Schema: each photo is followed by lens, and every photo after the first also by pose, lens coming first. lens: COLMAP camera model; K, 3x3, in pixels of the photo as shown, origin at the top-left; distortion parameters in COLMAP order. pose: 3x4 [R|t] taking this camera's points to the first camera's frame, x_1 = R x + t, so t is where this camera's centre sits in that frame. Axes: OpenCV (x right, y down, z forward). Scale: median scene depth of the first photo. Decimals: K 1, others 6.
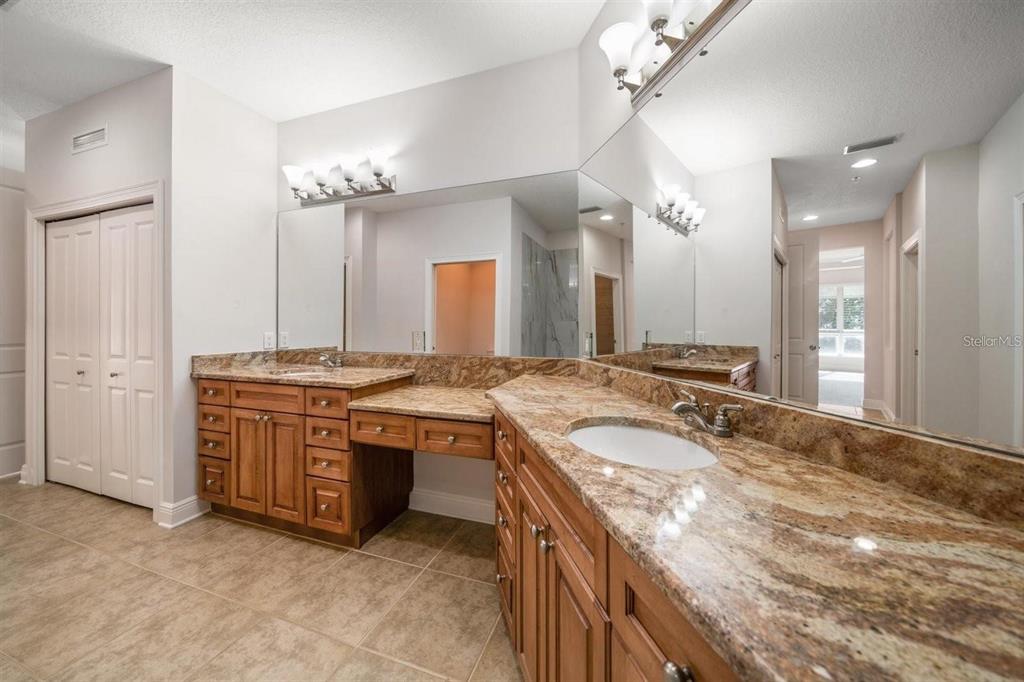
lens RADIAL K [[348.8, 0, 513.9], [0, 348.8, 325.9], [0, 0, 1]] dist [-0.003346, -0.000131]
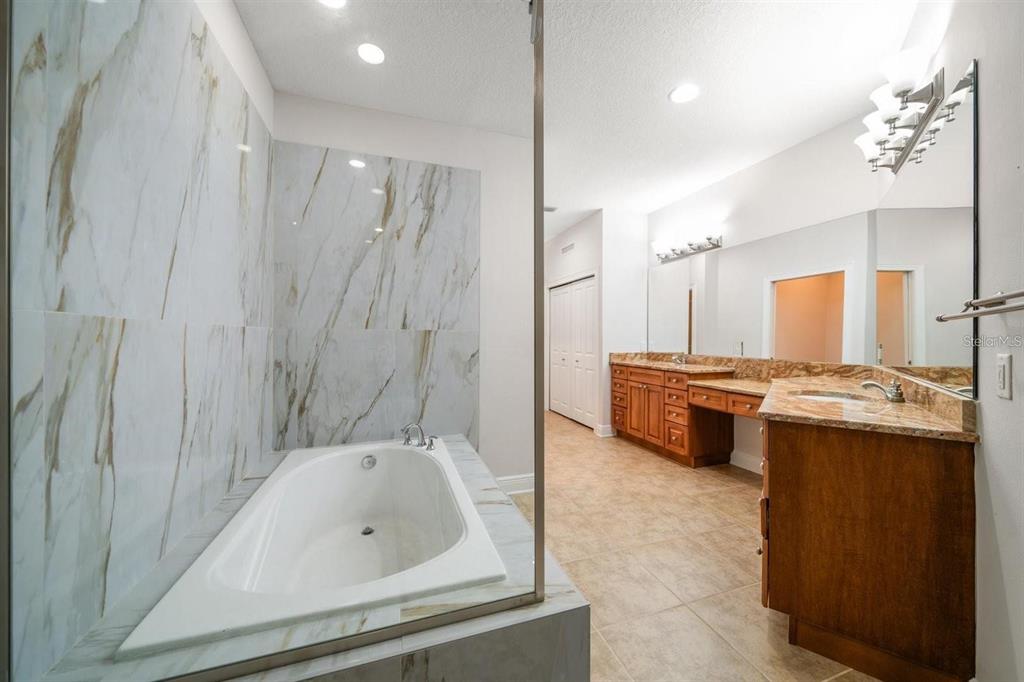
lens RADIAL K [[356.7, 0, 514.3], [0, 356.7, 337.0], [0, 0, 1]] dist [-0.001737, -0.000144]
pose [[0.602387, 0.002369, -0.798201, 0.376733], [-0.004431, 0.999990, -0.000376, 0.000637], [0.798192, 0.003764, 0.602391, -0.681950]]
